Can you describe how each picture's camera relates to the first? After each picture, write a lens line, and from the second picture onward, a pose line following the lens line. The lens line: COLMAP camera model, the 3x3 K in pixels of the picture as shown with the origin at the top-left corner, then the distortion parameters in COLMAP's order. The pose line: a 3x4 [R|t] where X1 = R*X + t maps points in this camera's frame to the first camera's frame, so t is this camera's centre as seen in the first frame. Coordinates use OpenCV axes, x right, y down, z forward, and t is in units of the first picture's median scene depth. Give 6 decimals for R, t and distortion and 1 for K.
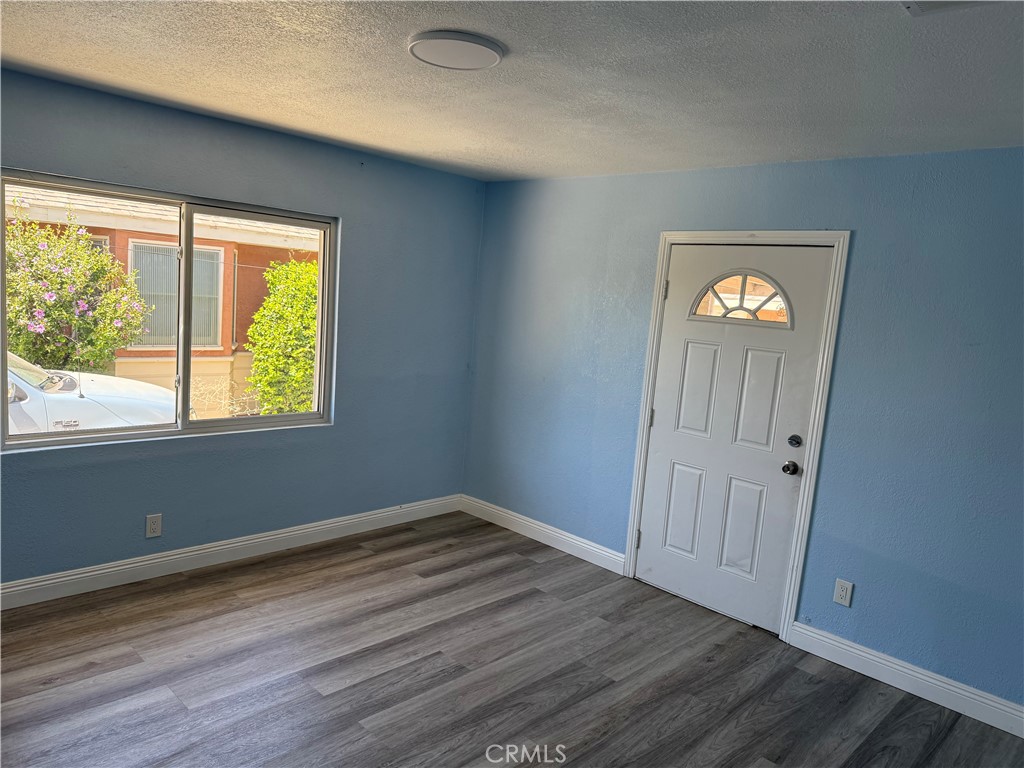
lens RADIAL K [[728.0, 0, 504.1], [0, 728.0, 386.7], [0, 0, 1]] dist [0.052366, -0.068124]
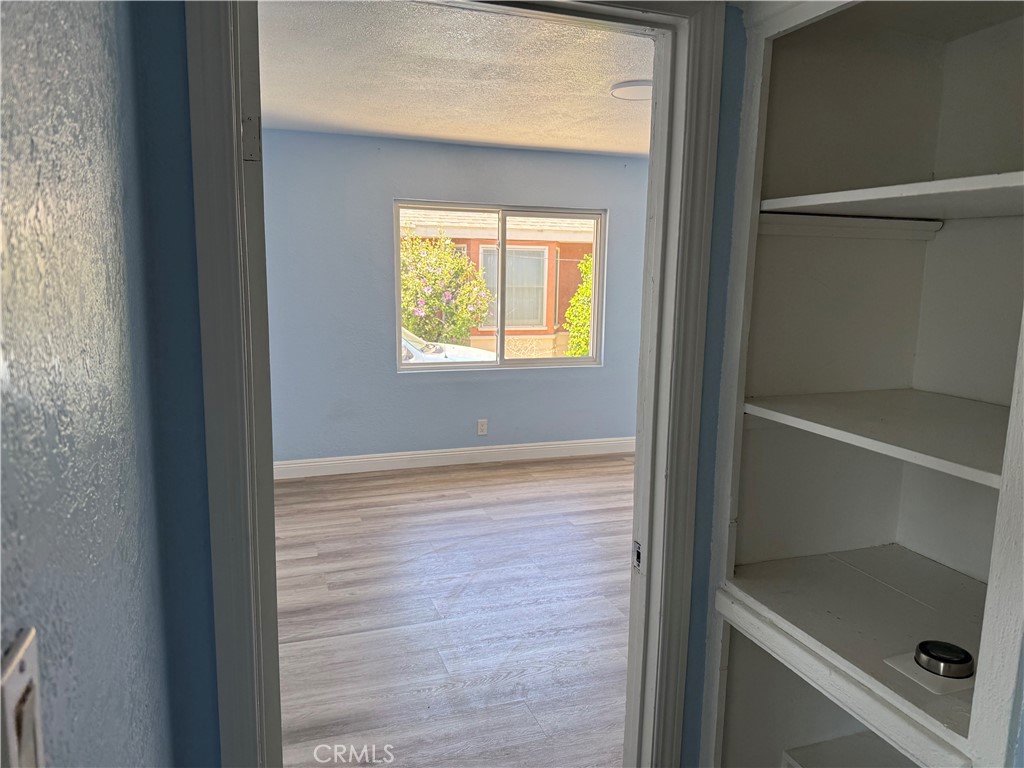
lens RADIAL K [[718.5, 0, 507.5], [0, 718.5, 387.9], [0, 0, 1]] dist [0.088622, -0.126898]
pose [[0.899934, 0.004984, -0.435998, 0.113971], [-0.001907, 0.999970, 0.007494, 0.051823], [0.436023, -0.005913, 0.899916, -0.163966]]
